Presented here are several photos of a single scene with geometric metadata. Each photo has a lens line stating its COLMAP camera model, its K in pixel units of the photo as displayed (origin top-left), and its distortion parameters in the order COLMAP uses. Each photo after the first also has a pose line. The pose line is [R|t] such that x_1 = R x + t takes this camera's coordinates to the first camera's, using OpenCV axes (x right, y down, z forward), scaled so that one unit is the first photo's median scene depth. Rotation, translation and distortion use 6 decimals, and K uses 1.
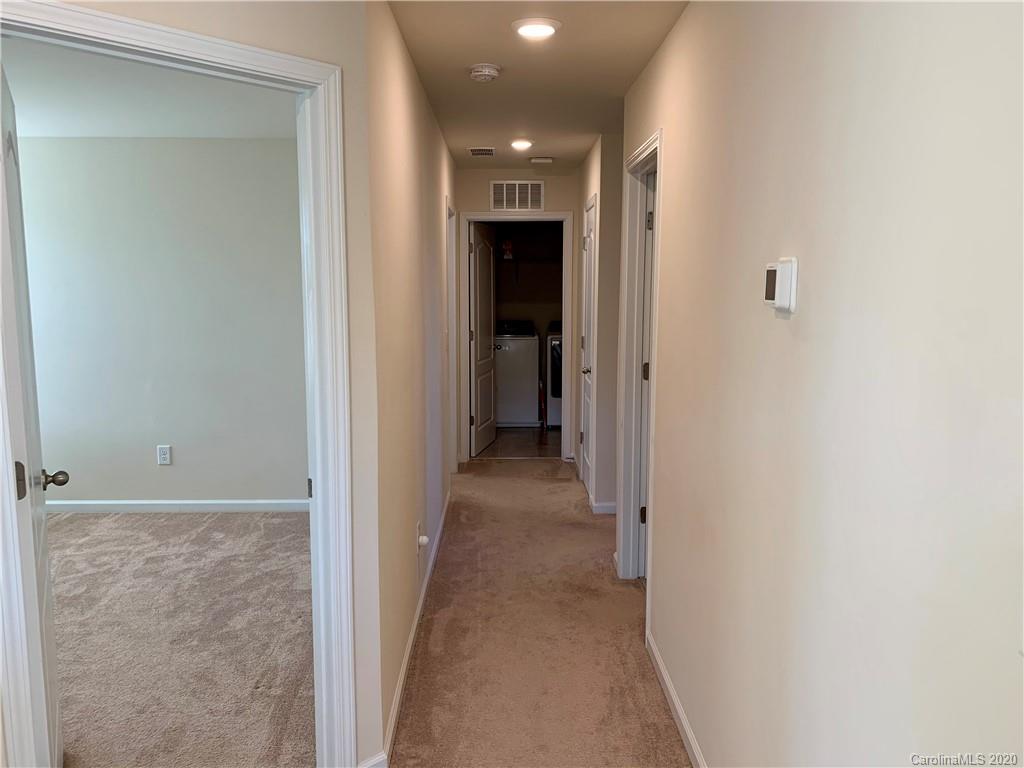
lens RADIAL K [[785.8, 0, 516.1], [0, 785.8, 380.6], [0, 0, 1]] dist [0.036587, -0.035713]
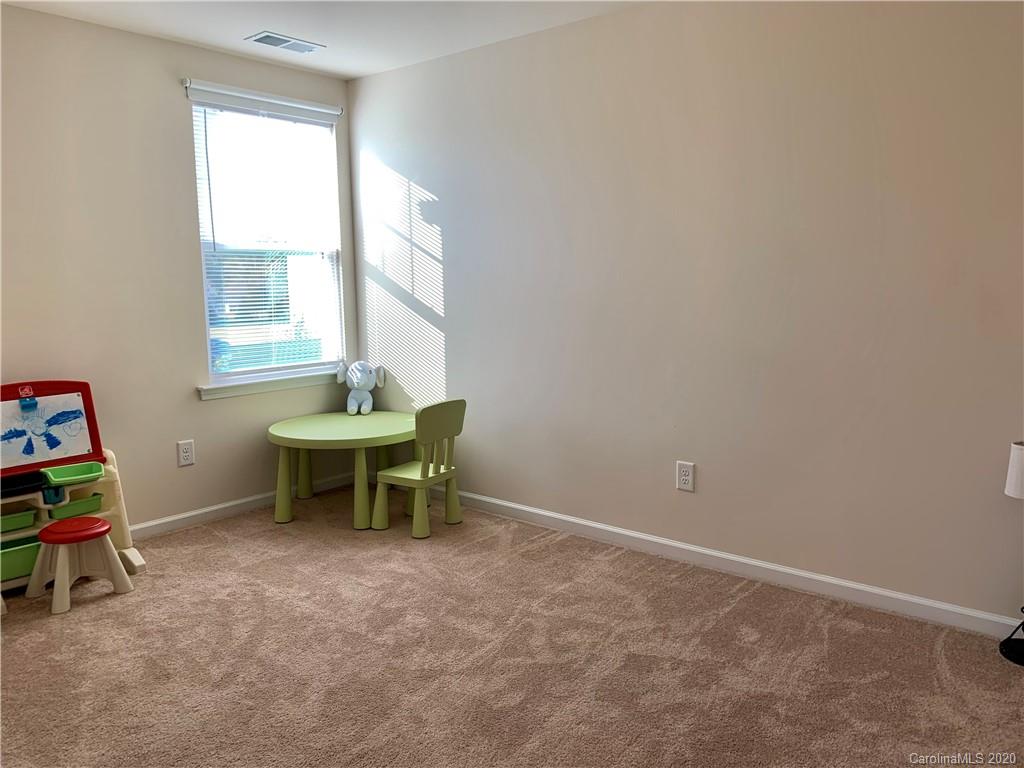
lens RADIAL K [[785.8, 0, 517.5], [0, 785.8, 380.8], [0, 0, 1]] dist [0.036587, -0.035713]
pose [[0.760471, 0.078223, -0.644643, -0.150331], [-0.067911, 0.996855, 0.040848, -0.003692], [0.645811, 0.012714, 0.763392, 0.458198]]
